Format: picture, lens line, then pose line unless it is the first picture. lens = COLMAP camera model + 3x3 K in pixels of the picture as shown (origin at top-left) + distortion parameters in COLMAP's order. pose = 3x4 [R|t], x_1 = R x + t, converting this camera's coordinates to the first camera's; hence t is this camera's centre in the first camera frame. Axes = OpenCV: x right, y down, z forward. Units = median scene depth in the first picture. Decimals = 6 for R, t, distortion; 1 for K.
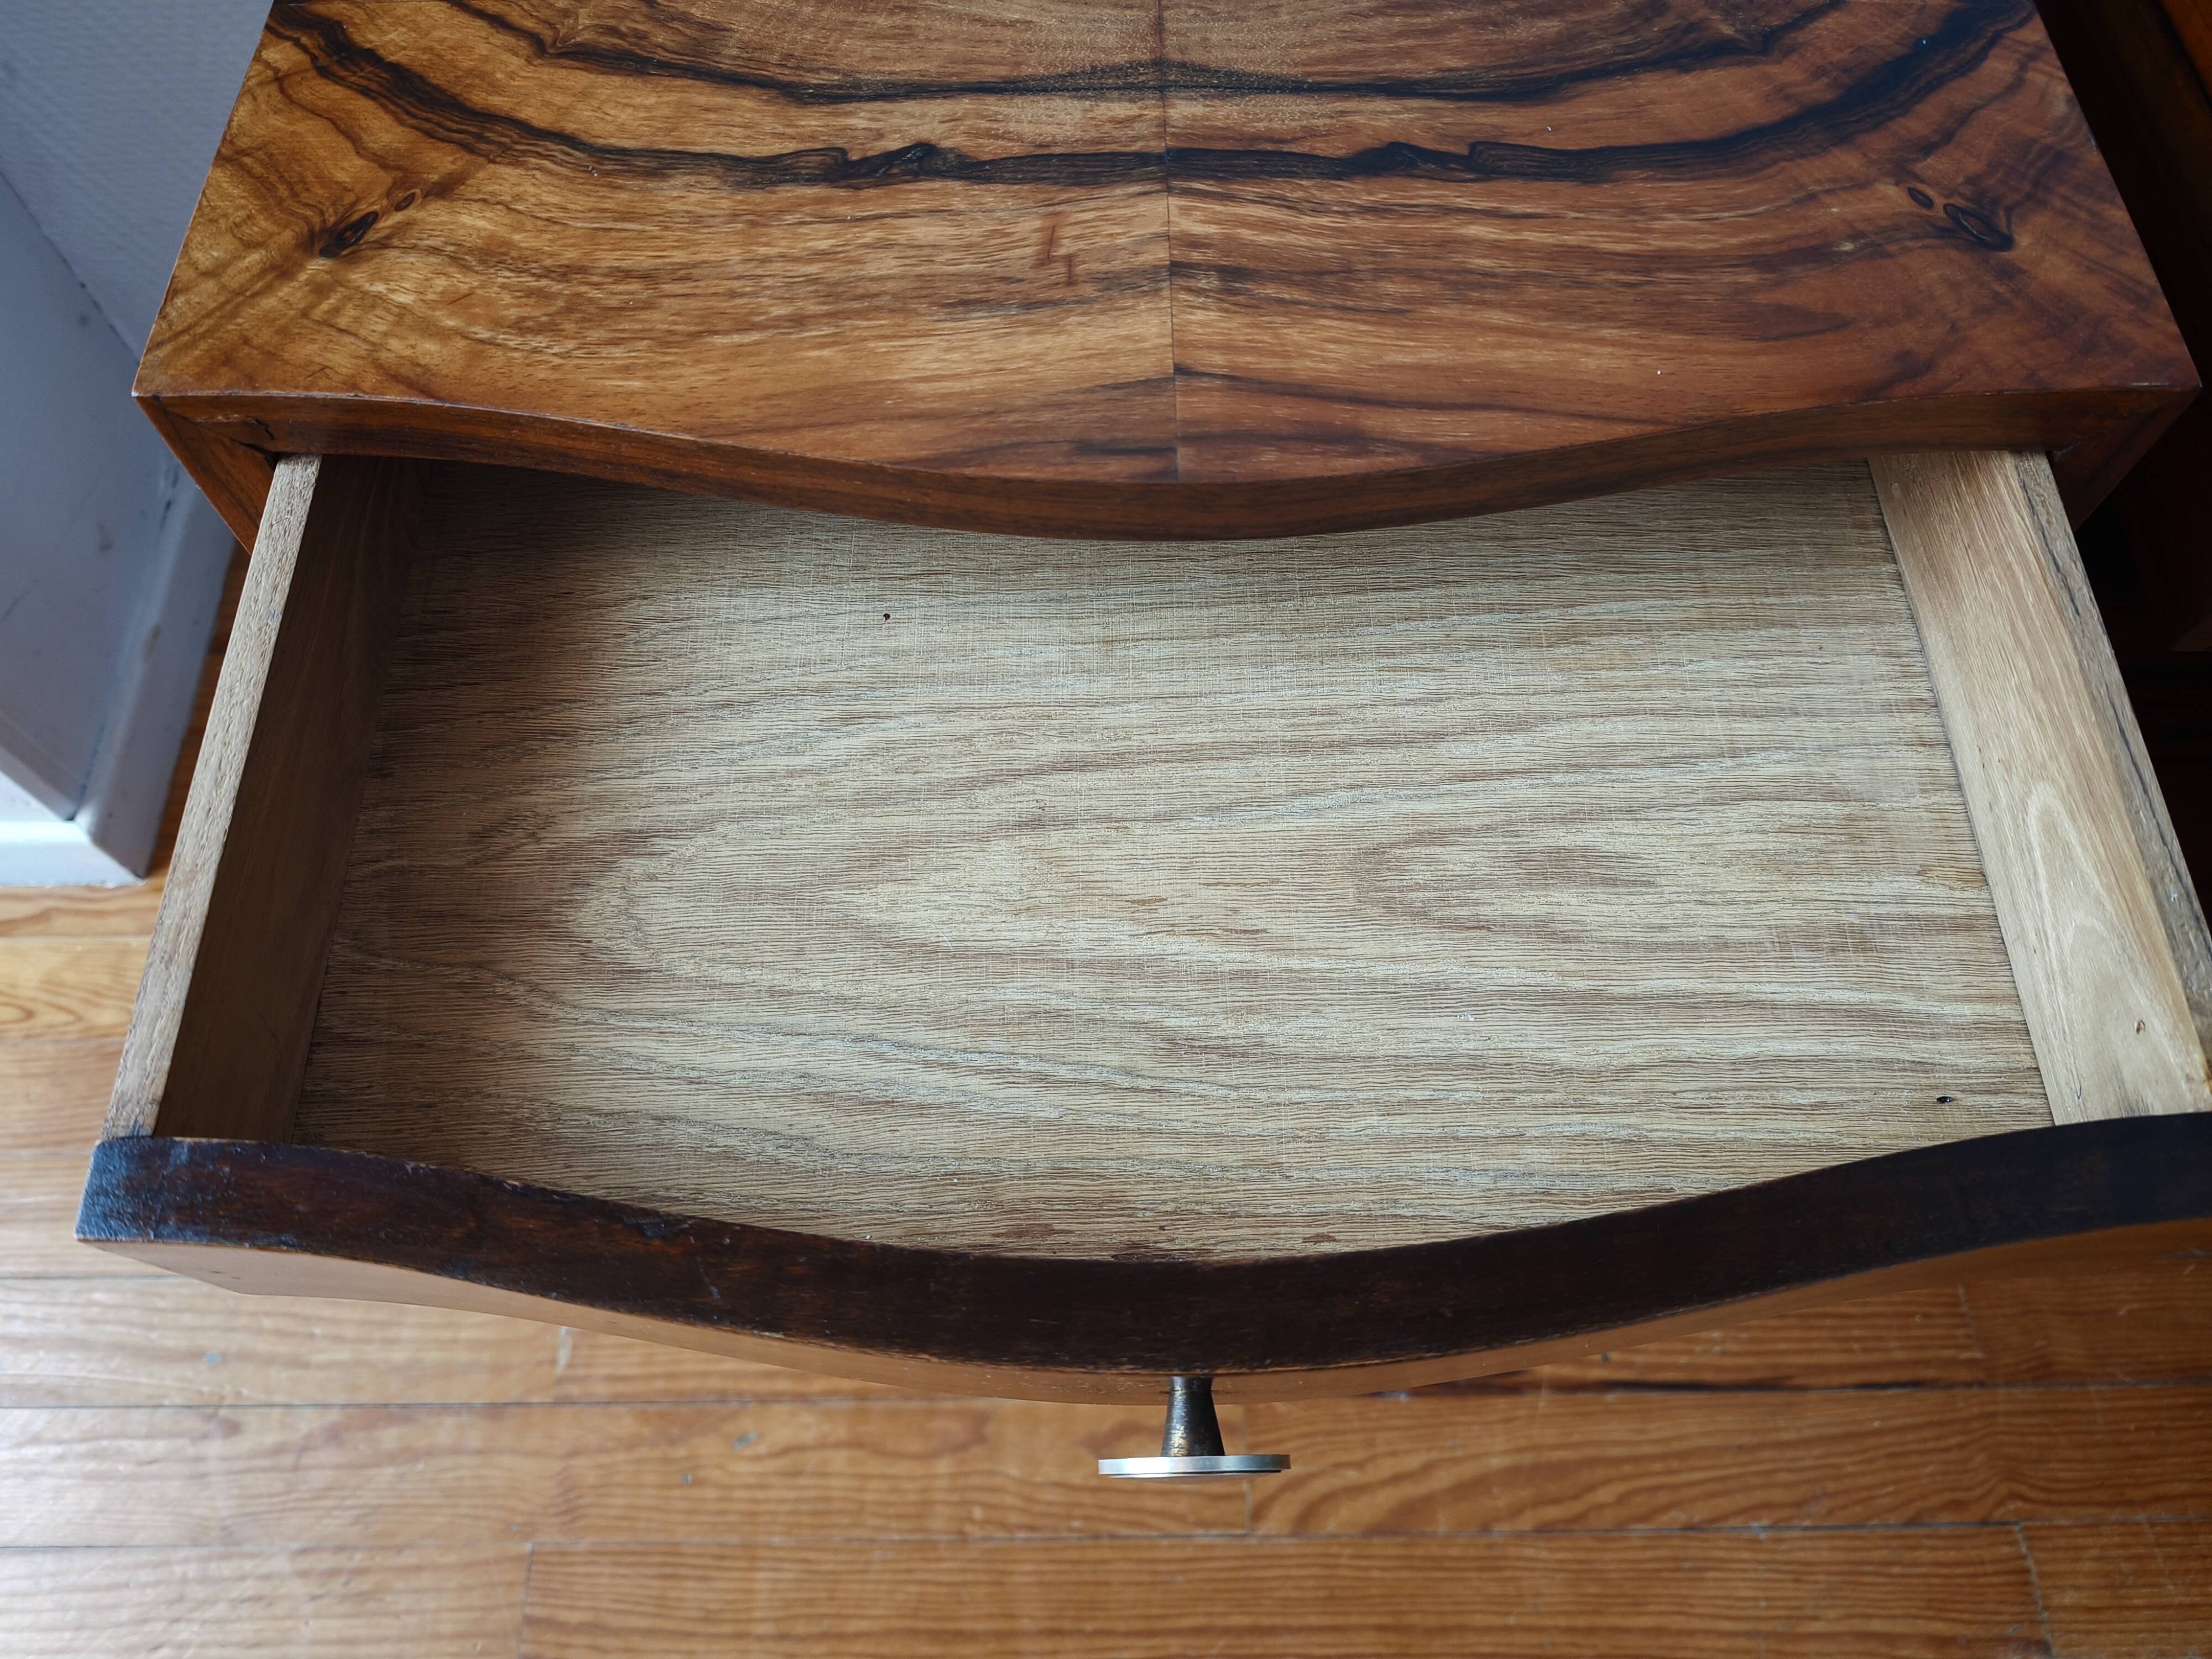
lens RADIAL K [[1546.4, 0, 1100.4], [0, 1546.4, 799.7], [0, 0, 1]] dist [0.001521, -0.018774]
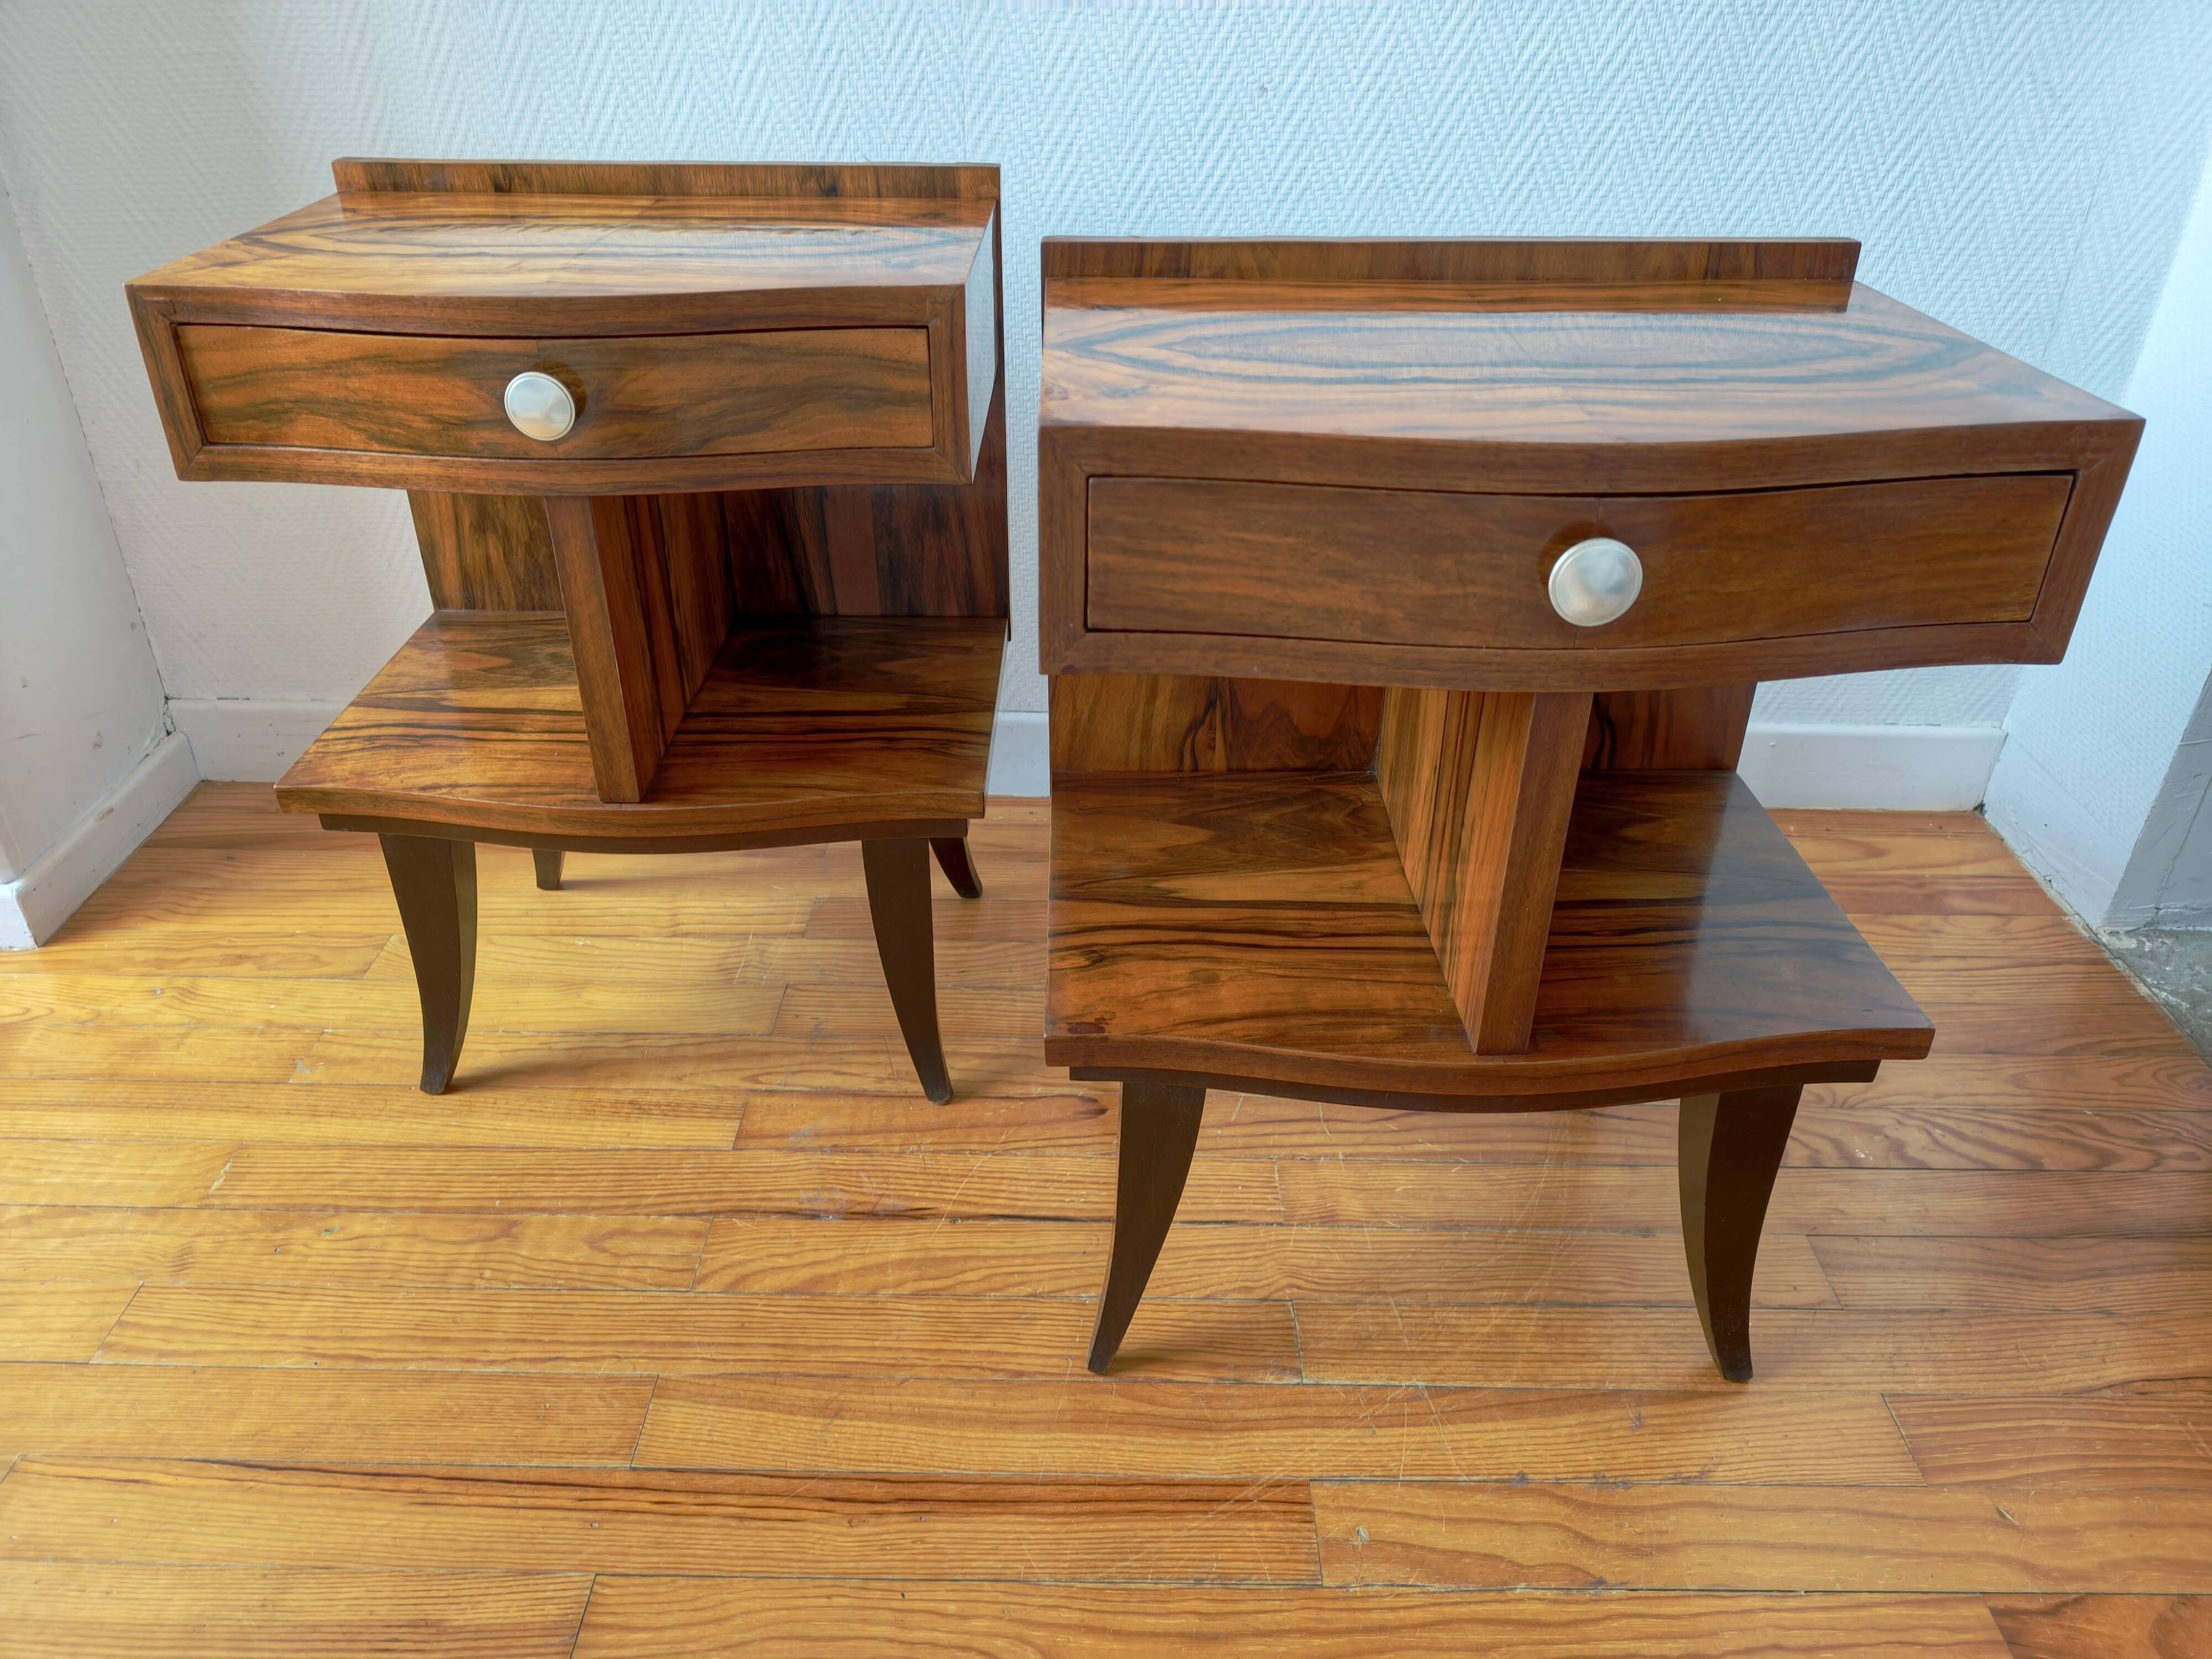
lens RADIAL K [[1546.4, 0, 1106.4], [0, 1546.4, 820.4], [0, 0, 1]] dist [0.001521, -0.018774]
pose [[0.999750, 0.010481, -0.019753, 0.465567], [-0.019316, 0.849819, -0.526720, 0.813825], [0.011266, 0.526970, 0.849809, -0.307097]]
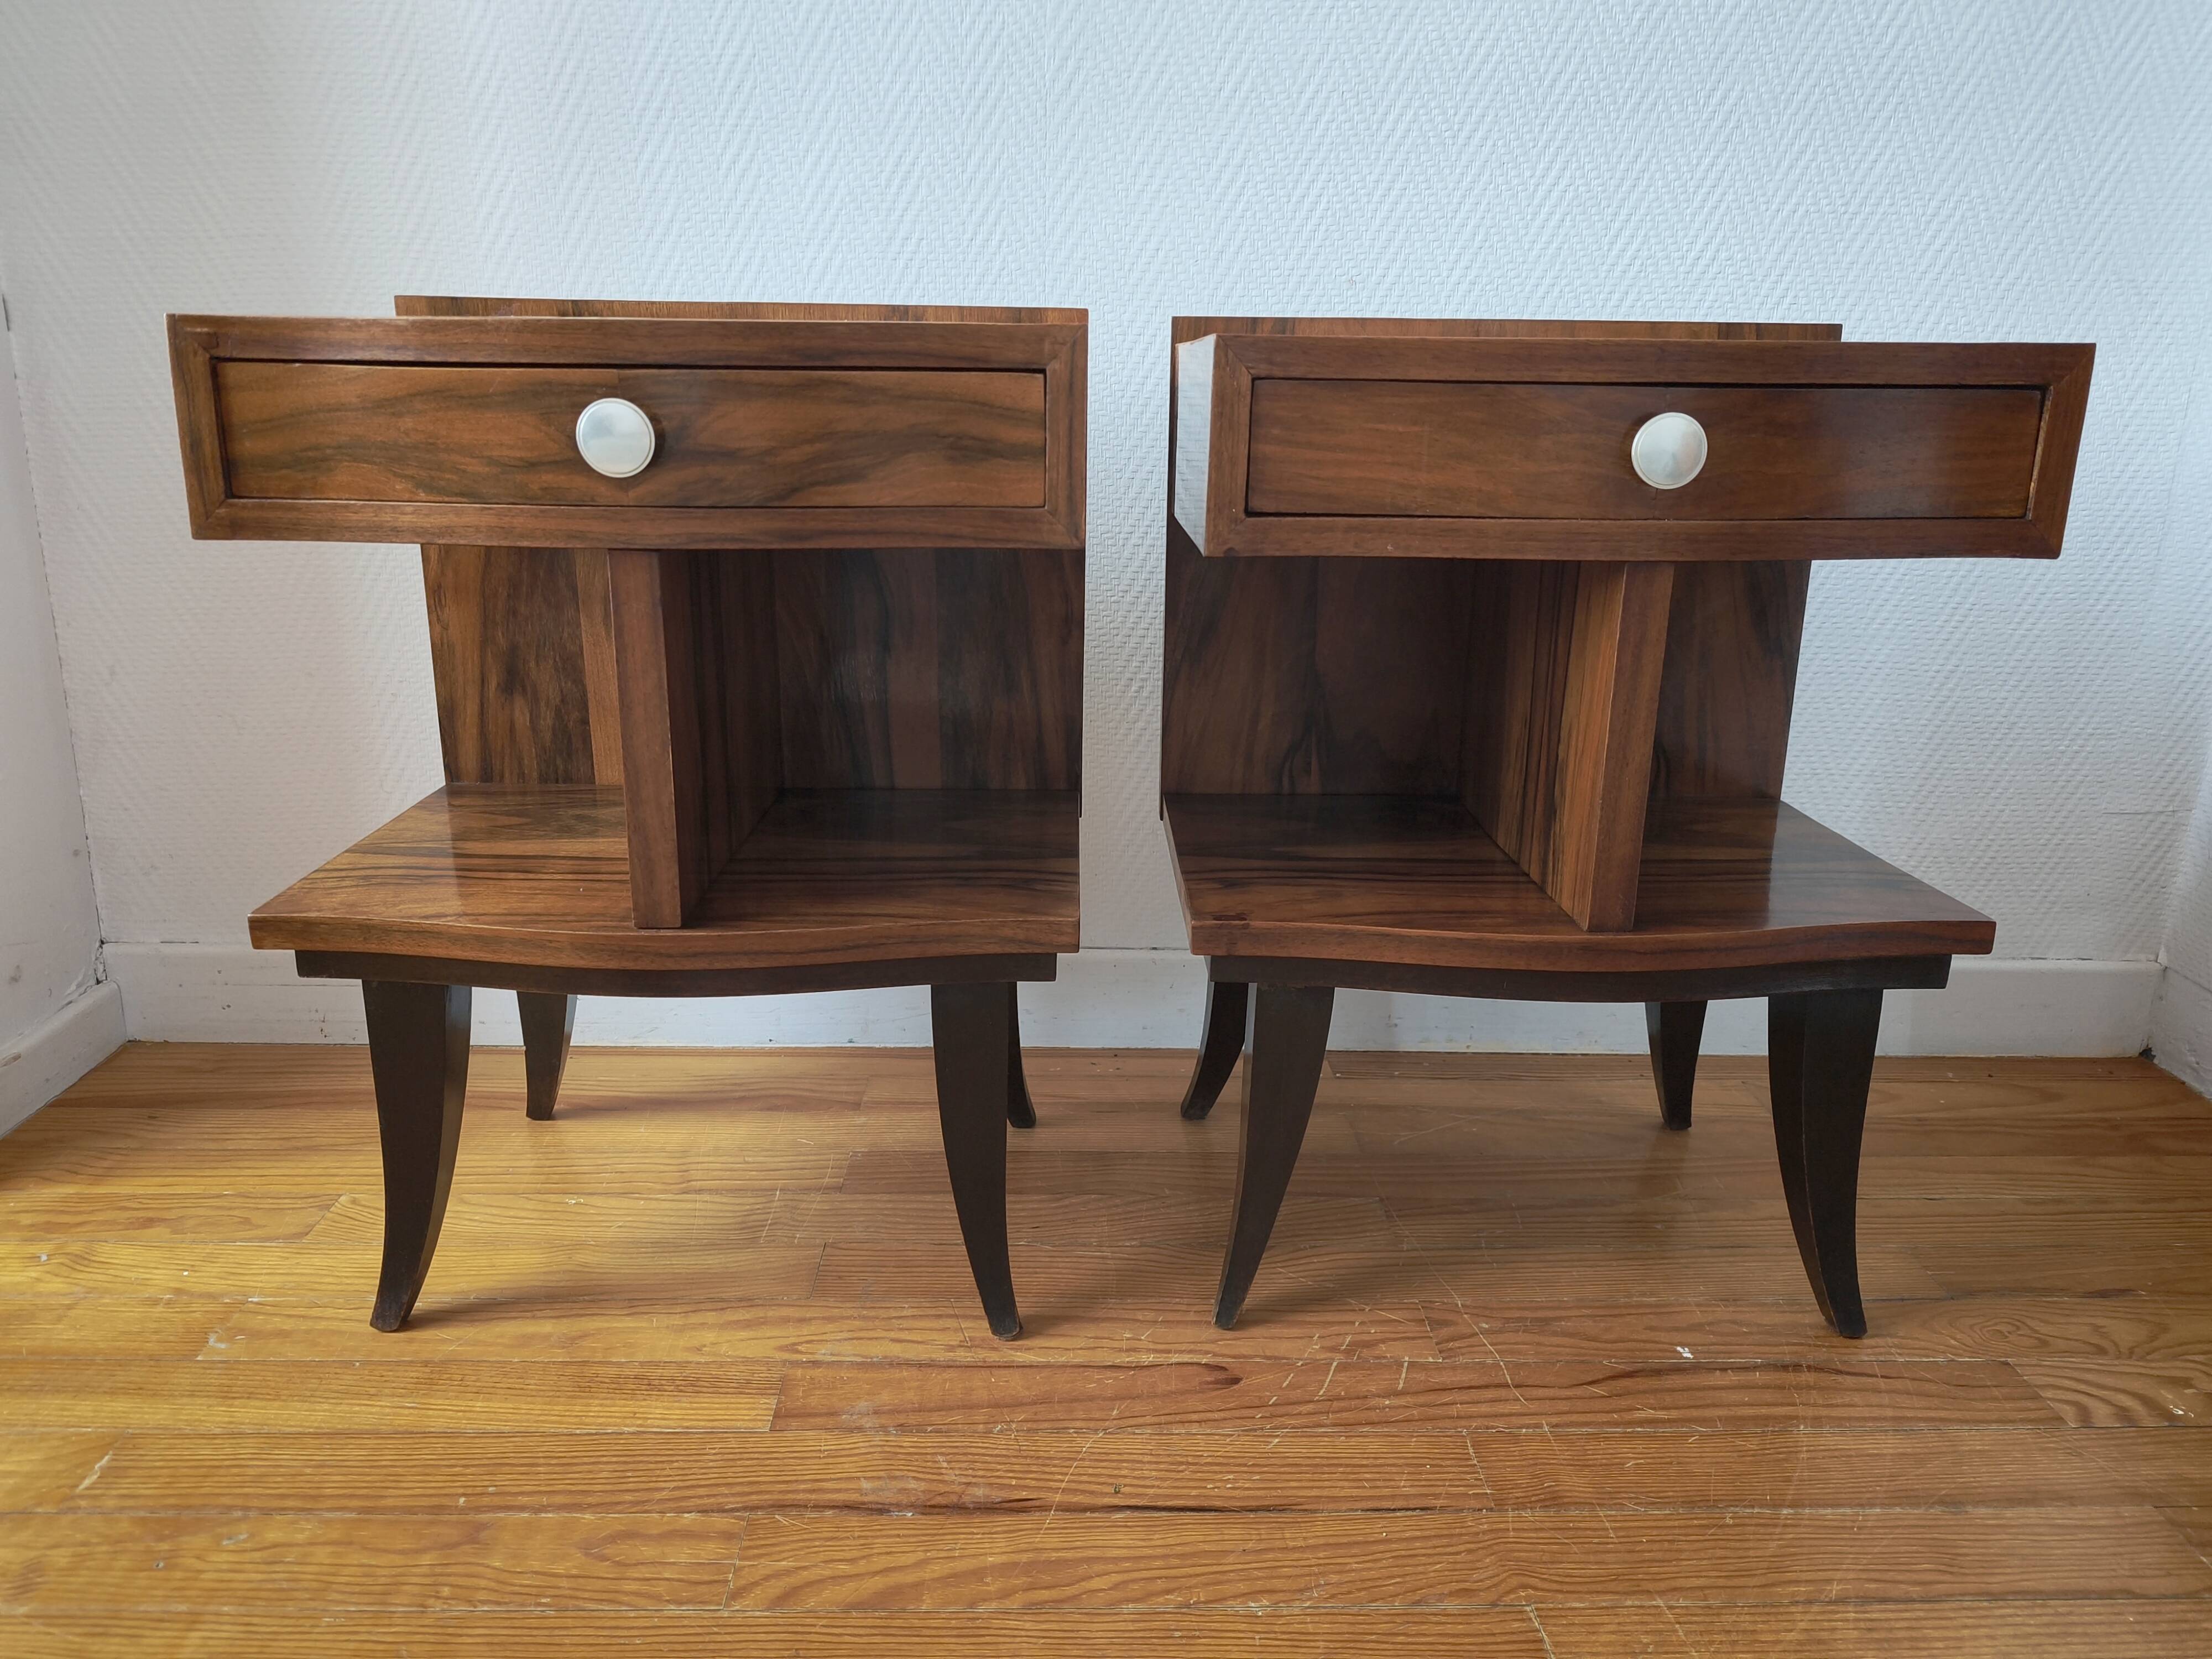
lens RADIAL K [[1546.4, 0, 1107.7], [0, 1546.4, 826.2], [0, 0, 1]] dist [0.001521, -0.018774]
pose [[0.999873, 0.001731, 0.015815, 0.317938], [0.010329, 0.685373, -0.728119, 0.839465], [-0.012100, 0.728190, 0.685268, -0.013326]]
